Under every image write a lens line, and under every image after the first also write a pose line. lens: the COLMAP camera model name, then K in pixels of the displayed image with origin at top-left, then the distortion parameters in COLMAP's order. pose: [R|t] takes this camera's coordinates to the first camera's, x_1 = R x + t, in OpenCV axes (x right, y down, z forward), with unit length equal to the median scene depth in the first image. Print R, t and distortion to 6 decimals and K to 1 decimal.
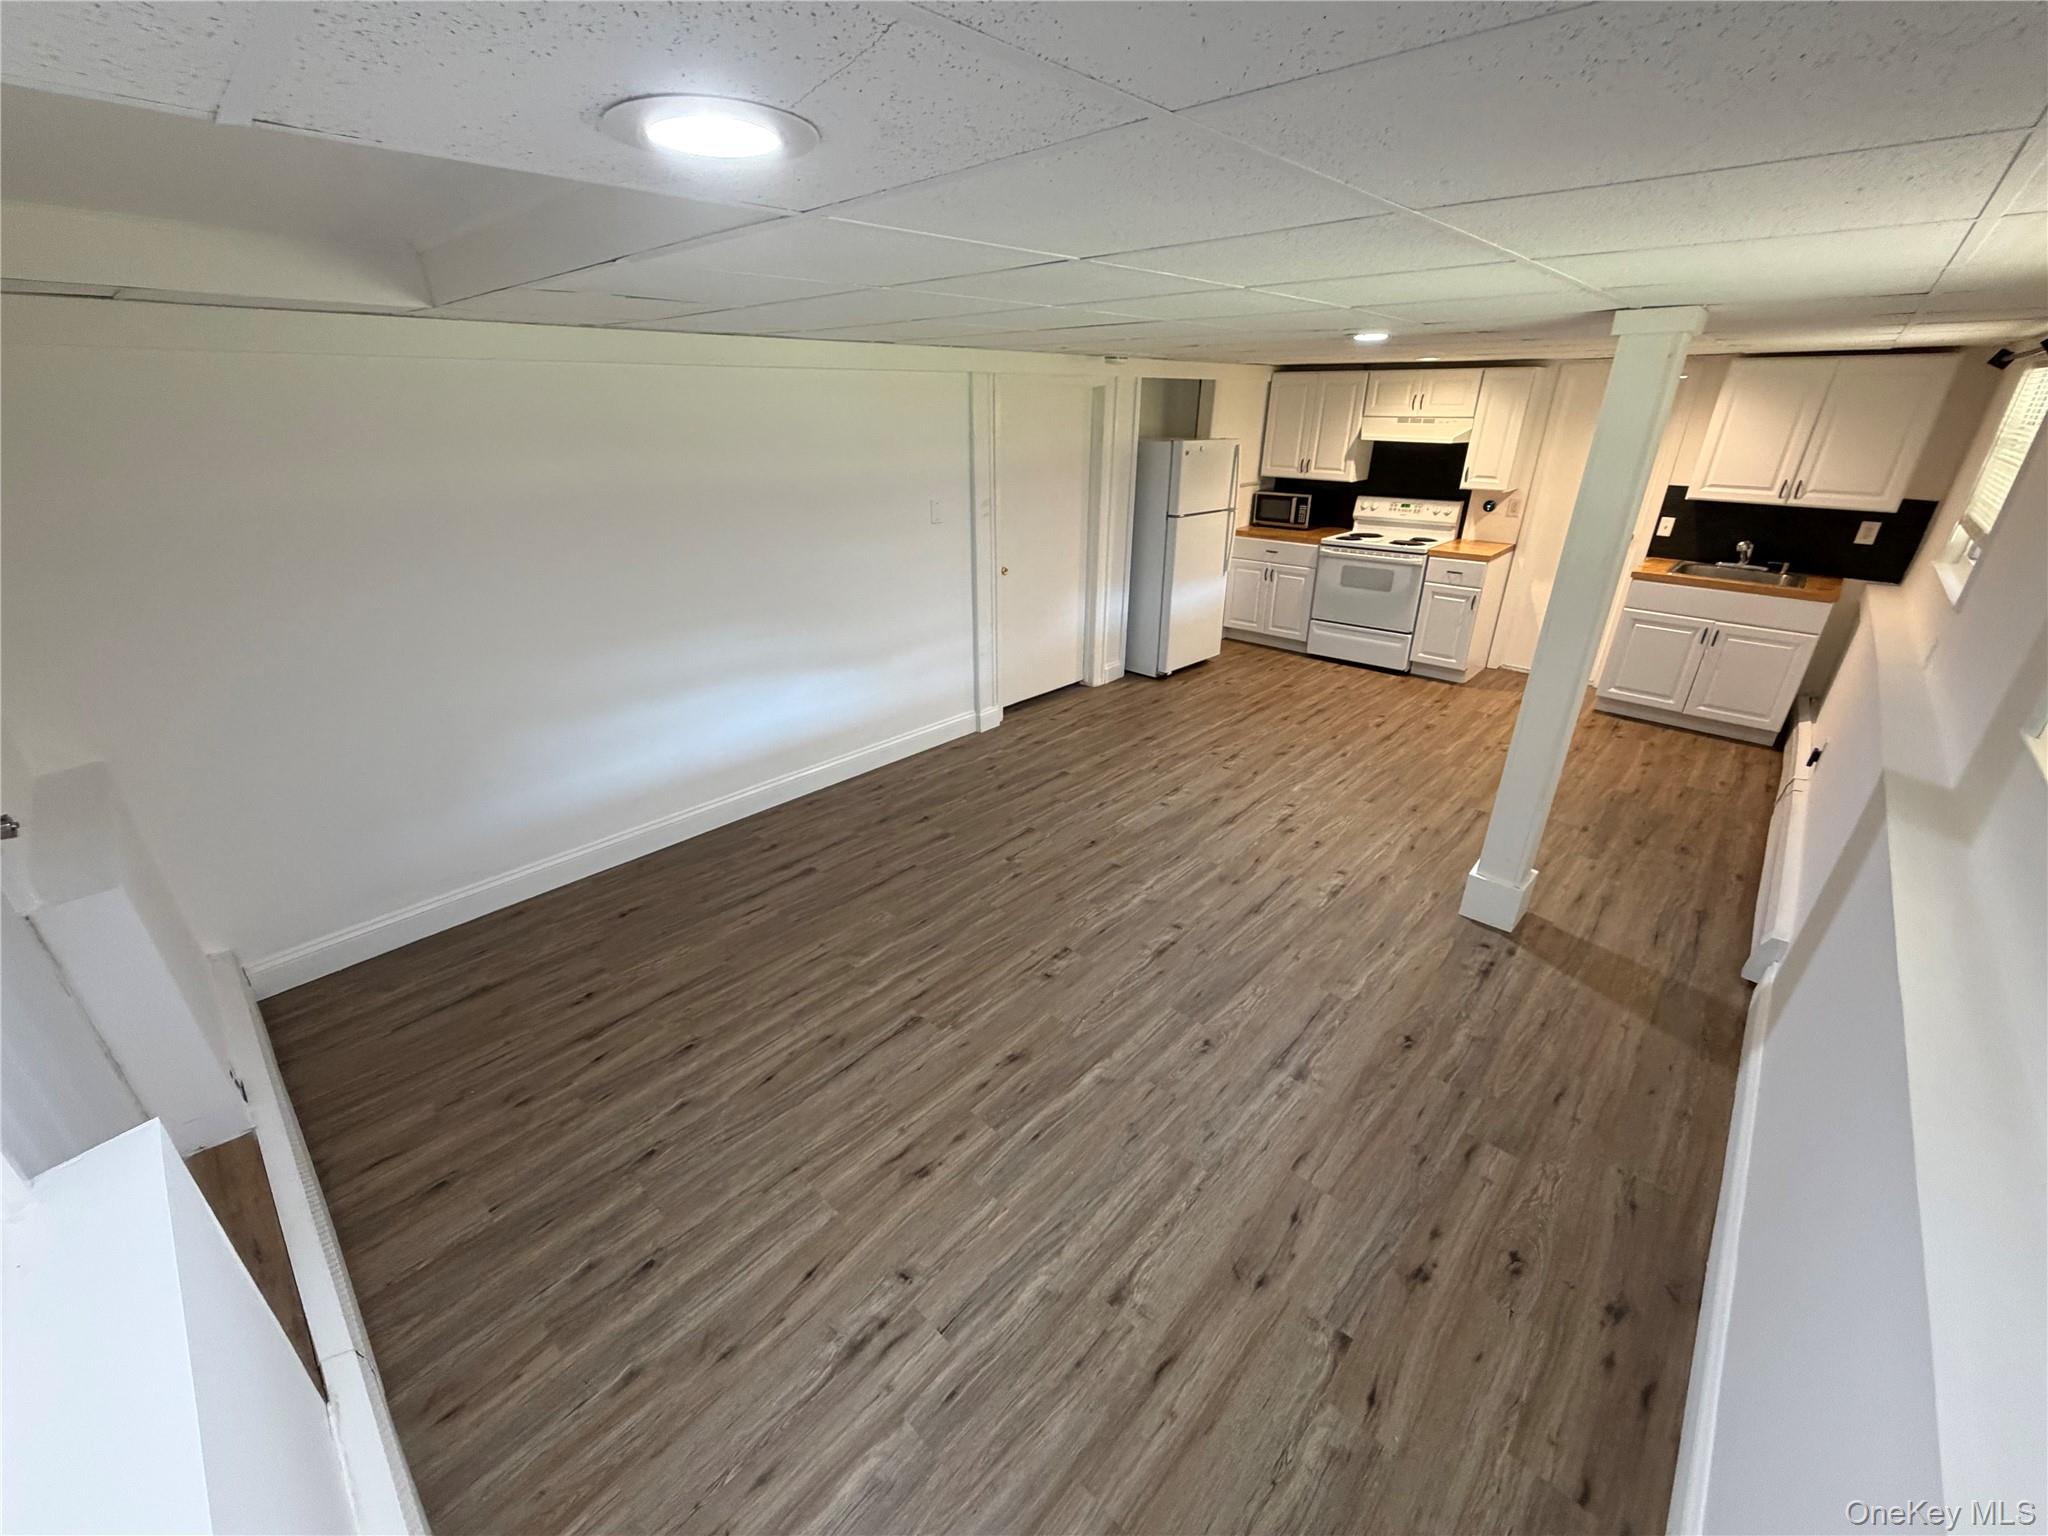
lens RADIAL K [[813.6, 0, 1021.8], [0, 813.6, 776.3], [0, 0, 1]] dist [-0.007248, 0.000118]
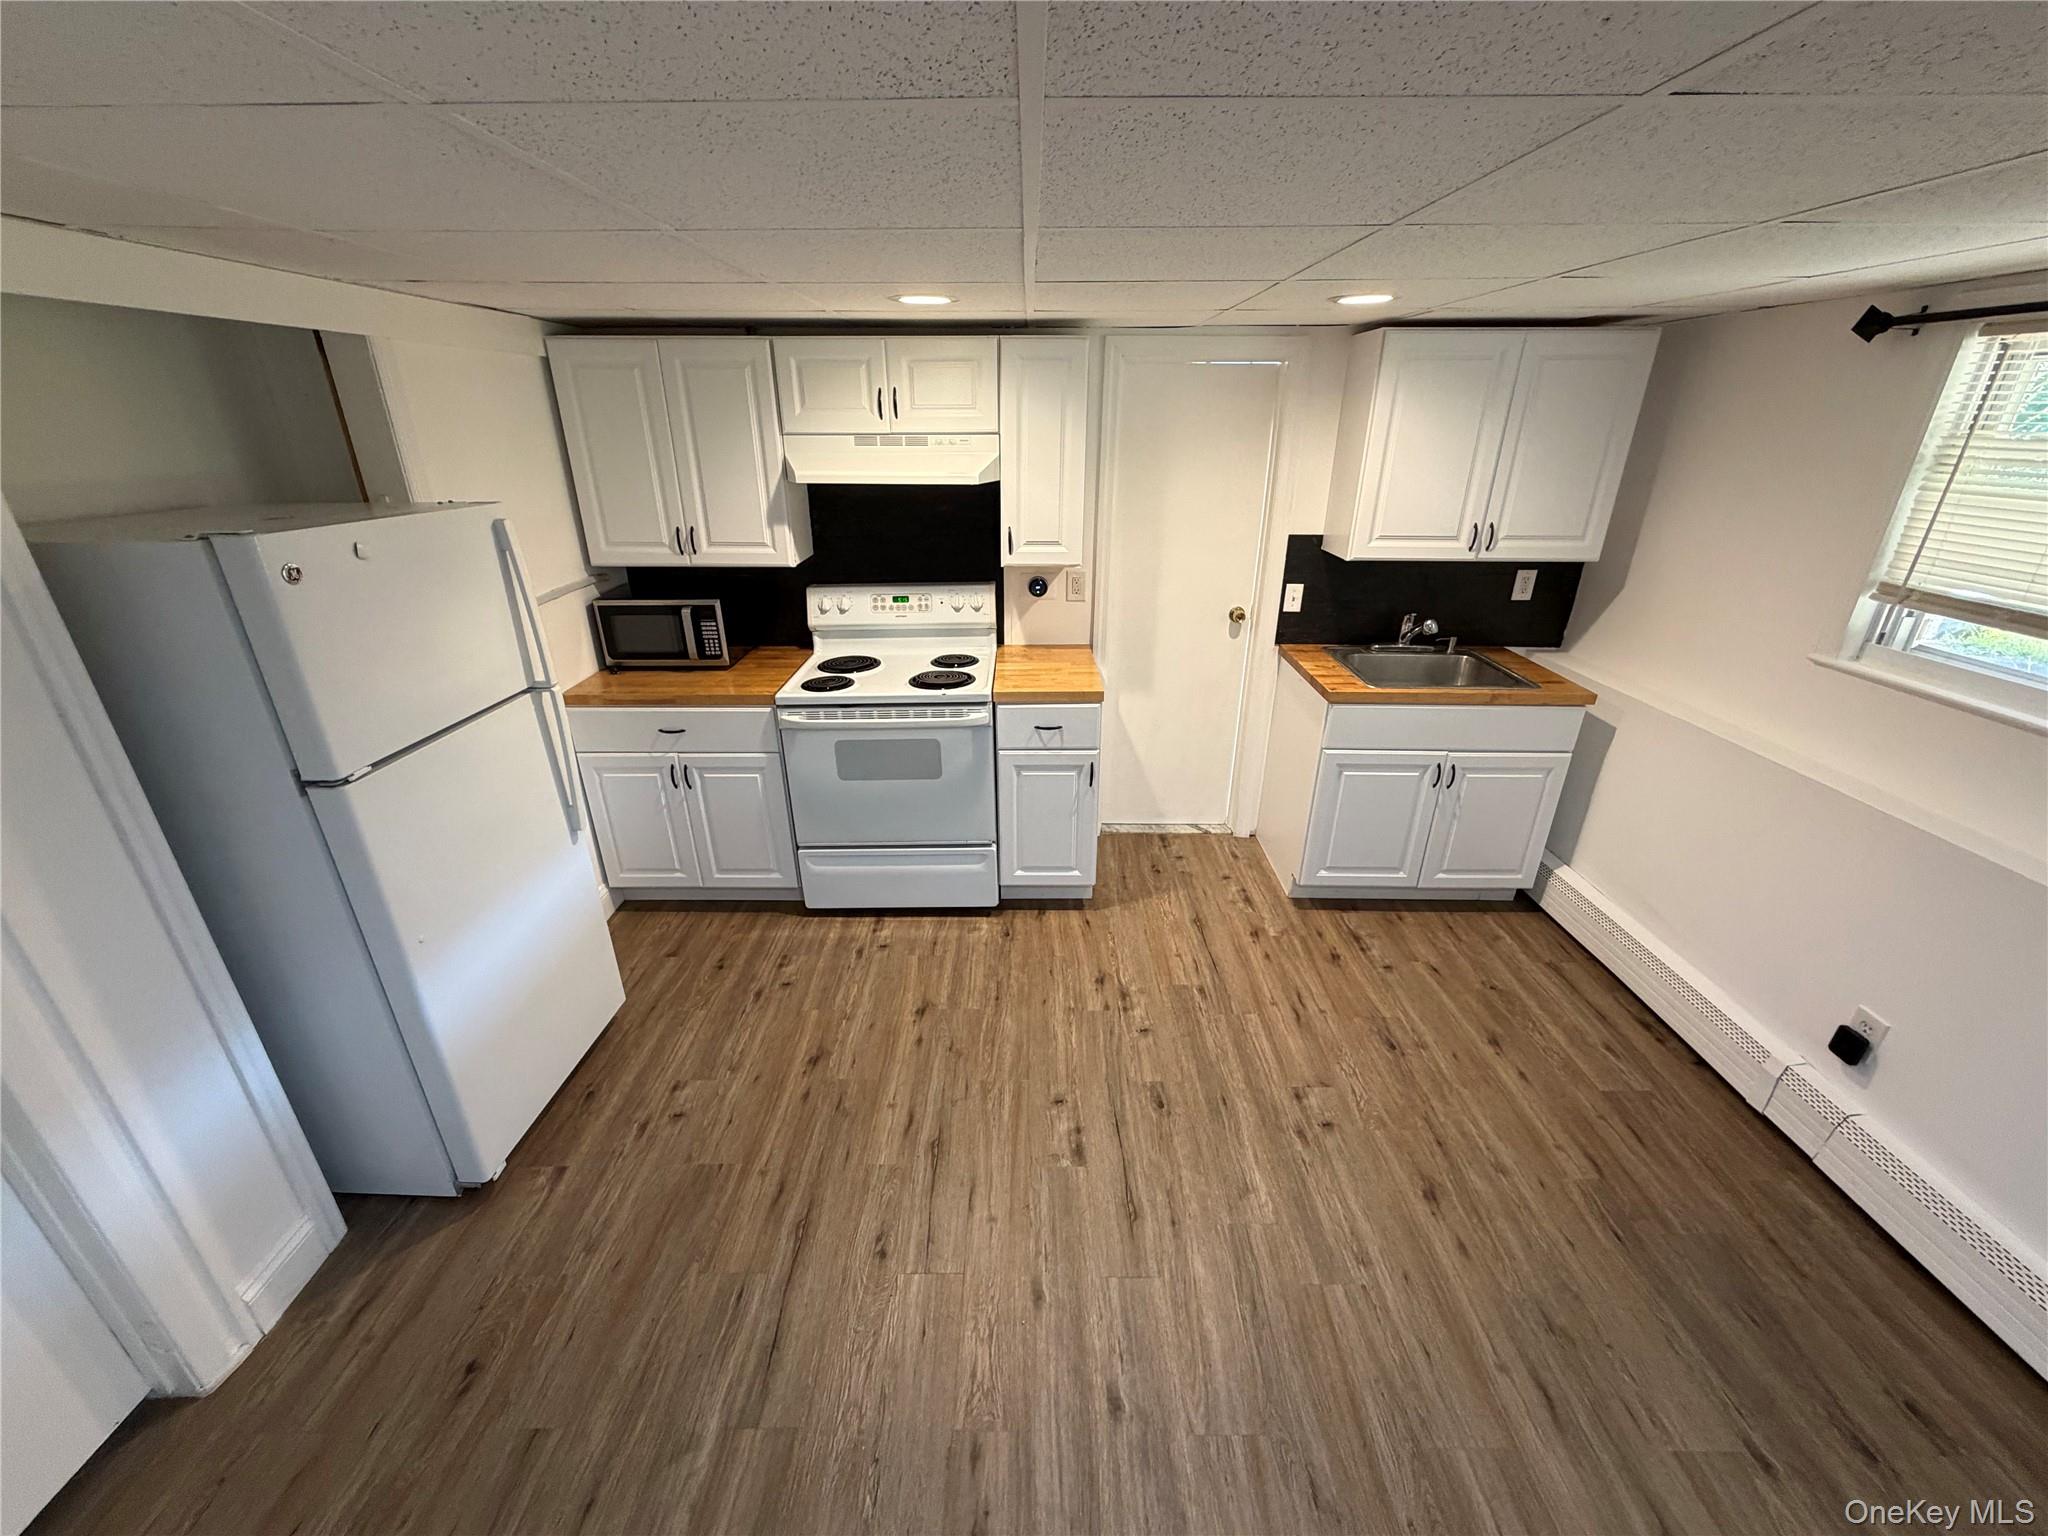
lens RADIAL K [[813.6, 0, 1021.8], [0, 813.6, 776.3], [0, 0, 1]] dist [-0.007248, 0.000118]
pose [[0.737550, -0.271156, 0.618461, 0.184469], [0.281110, 0.956001, 0.083905, -0.264382], [-0.614000, 0.111972, 0.781323, 0.592406]]
